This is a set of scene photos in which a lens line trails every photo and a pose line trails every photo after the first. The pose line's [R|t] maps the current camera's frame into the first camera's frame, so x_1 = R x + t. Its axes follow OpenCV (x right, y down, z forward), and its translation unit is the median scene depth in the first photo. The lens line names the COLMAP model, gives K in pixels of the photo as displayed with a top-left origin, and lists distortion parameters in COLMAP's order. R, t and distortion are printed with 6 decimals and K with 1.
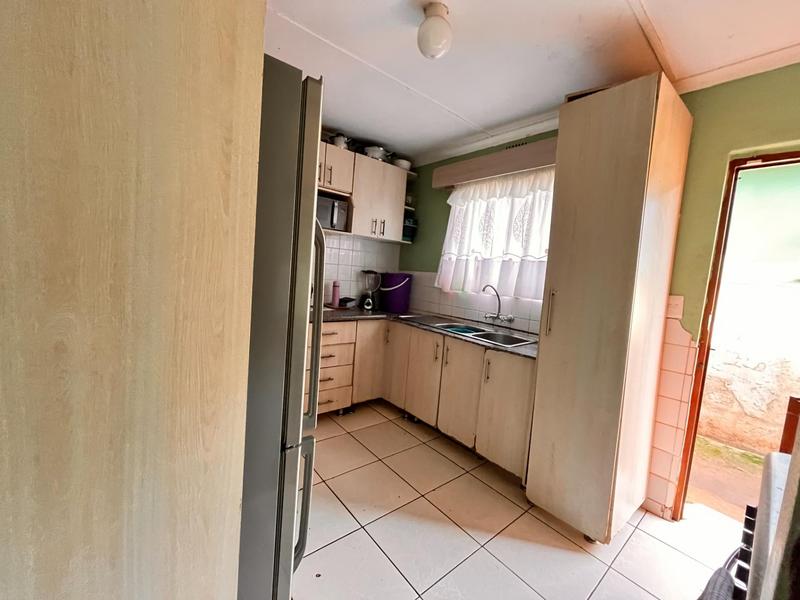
lens RADIAL K [[324.1, 0, 400.0], [0, 324.1, 300.0], [0, 0, 1]] dist [-0.000323, 0.000020]
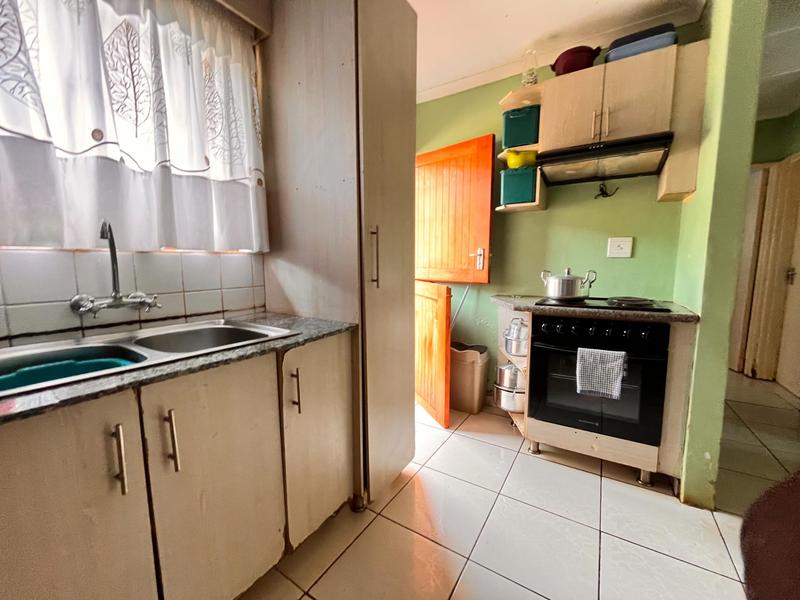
lens RADIAL K [[323.9, 0, 398.3], [0, 323.9, 300.6], [0, 0, 1]] dist [-0.001056, 0.000093]
pose [[-0.303132, -0.189097, 0.933998, -0.171316], [0.059128, 0.974493, 0.216486, -0.015577], [-0.951112, 0.120850, -0.284220, 0.722672]]
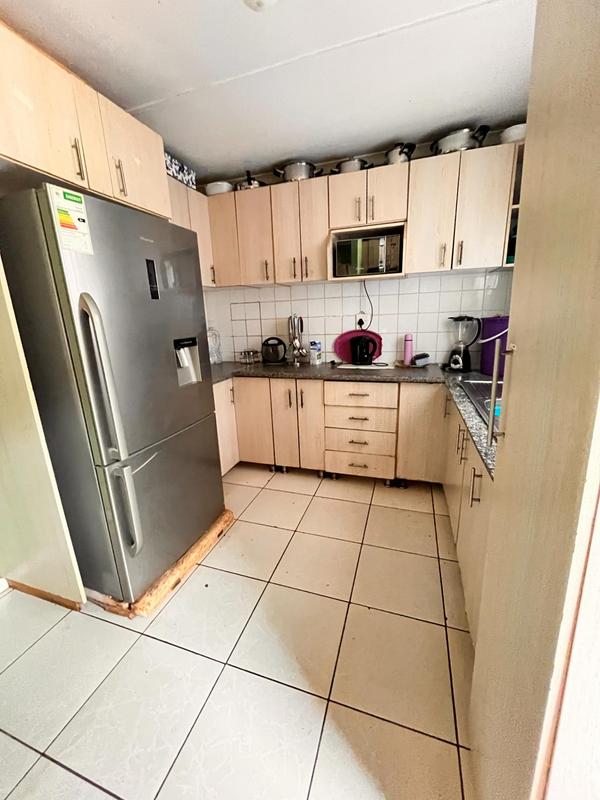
lens RADIAL K [[323.9, 0, 299.6], [0, 323.9, 397.9], [0, 0, 1]] dist [-0.001056, 0.000093]
pose [[0.520636, 0.114257, -0.846099, 0.421417], [0.004775, 0.990600, 0.136708, -0.011249], [0.853765, -0.075215, 0.515197, 0.341984]]
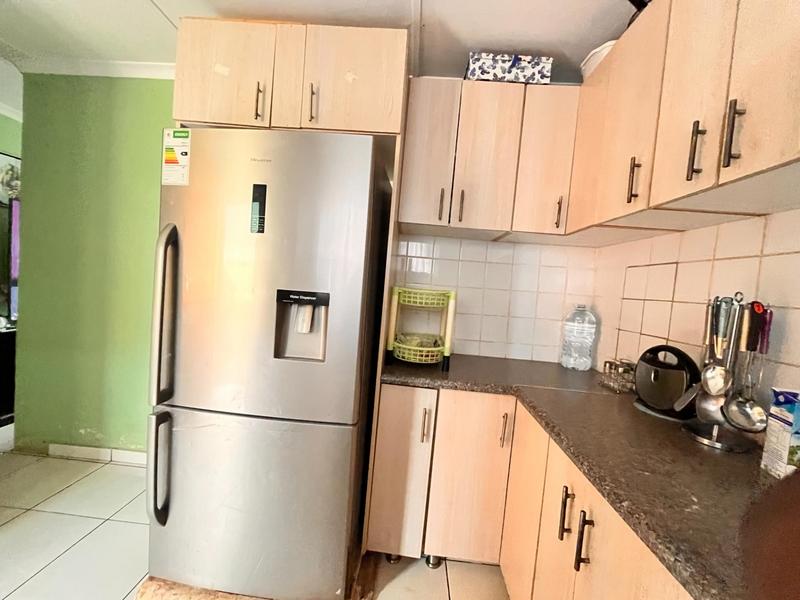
lens RADIAL K [[323.9, 0, 398.3], [0, 323.9, 300.6], [0, 0, 1]] dist [-0.001056, 0.000093]
pose [[-0.668142, -0.098678, -0.737462, 0.006446], [-0.196895, 0.979280, 0.047353, -0.070636], [0.717509, 0.176841, -0.673727, 0.837994]]
